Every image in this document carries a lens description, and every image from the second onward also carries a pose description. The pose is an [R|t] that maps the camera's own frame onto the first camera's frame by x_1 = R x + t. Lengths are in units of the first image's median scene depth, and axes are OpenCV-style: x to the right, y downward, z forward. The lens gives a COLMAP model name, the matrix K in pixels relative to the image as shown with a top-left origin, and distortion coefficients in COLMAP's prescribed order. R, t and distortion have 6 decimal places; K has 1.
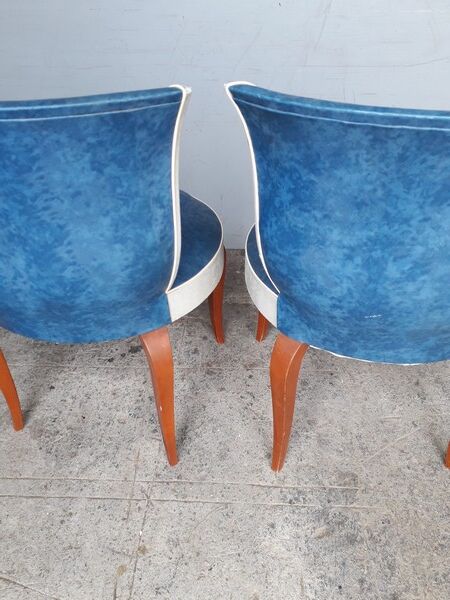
lens RADIAL K [[479.2, 0, 243.2], [0, 479.2, 291.6], [0, 0, 1]] dist [0.023639, -0.068245]
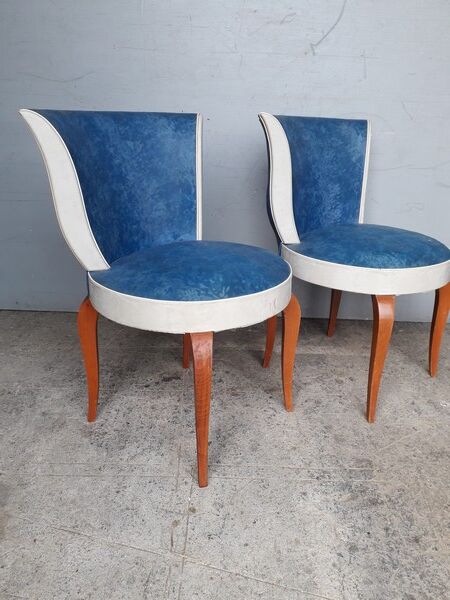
lens RADIAL K [[479.2, 0, 241.9], [0, 479.2, 295.2], [0, 0, 1]] dist [0.023639, -0.068245]
pose [[0.998651, 0.016874, 0.049101, -0.135591], [-0.001848, 0.956667, -0.291179, 0.329041], [-0.051887, 0.290696, 0.955408, -0.201501]]
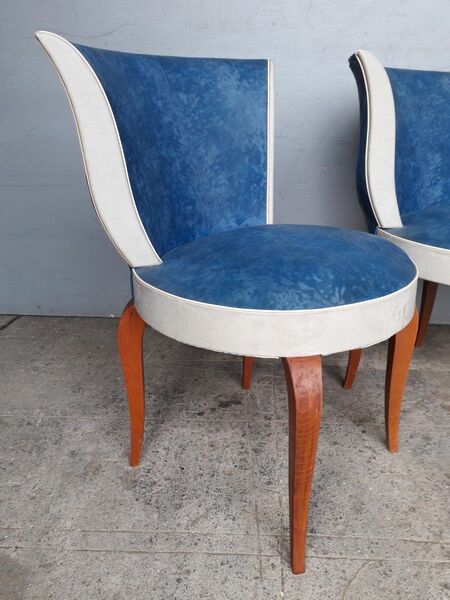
lens RADIAL K [[479.2, 0, 236.9], [0, 479.2, 296.3], [0, 0, 1]] dist [0.023639, -0.068245]
pose [[0.999947, 0.009531, -0.003849, -0.254872], [-0.010233, 0.958370, -0.285347, 0.229819], [0.000969, 0.285371, 0.958417, 0.099008]]
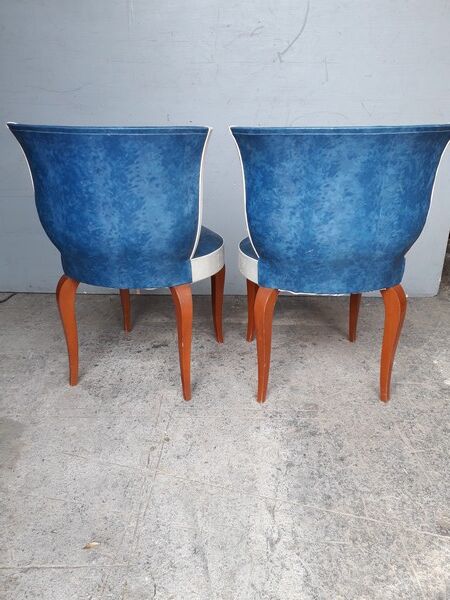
lens RADIAL K [[479.2, 0, 246.6], [0, 479.2, 295.1], [0, 0, 1]] dist [0.023639, -0.068245]
pose [[0.999736, -0.001891, 0.022917, -0.004405], [0.008062, 0.962172, -0.272323, 0.442723], [-0.021535, 0.272436, 0.961933, -0.429358]]
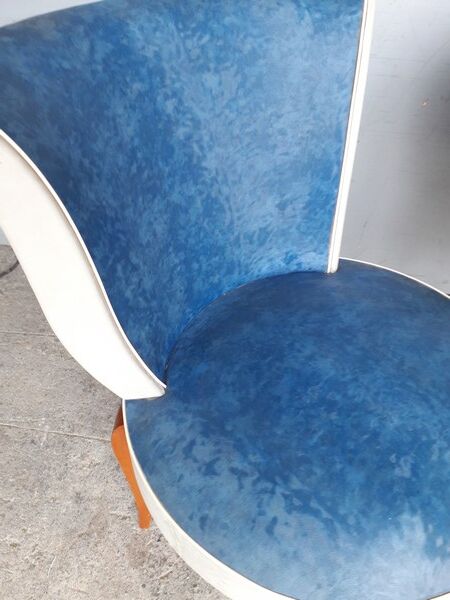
lens RADIAL K [[479.2, 0, 235.6], [0, 479.2, 294.5], [0, 0, 1]] dist [0.023639, -0.068245]
pose [[0.991981, 0.096365, -0.081772, -0.270073], [-0.089932, 0.992808, 0.079016, -0.197200], [0.088798, -0.071029, 0.993514, 0.313484]]
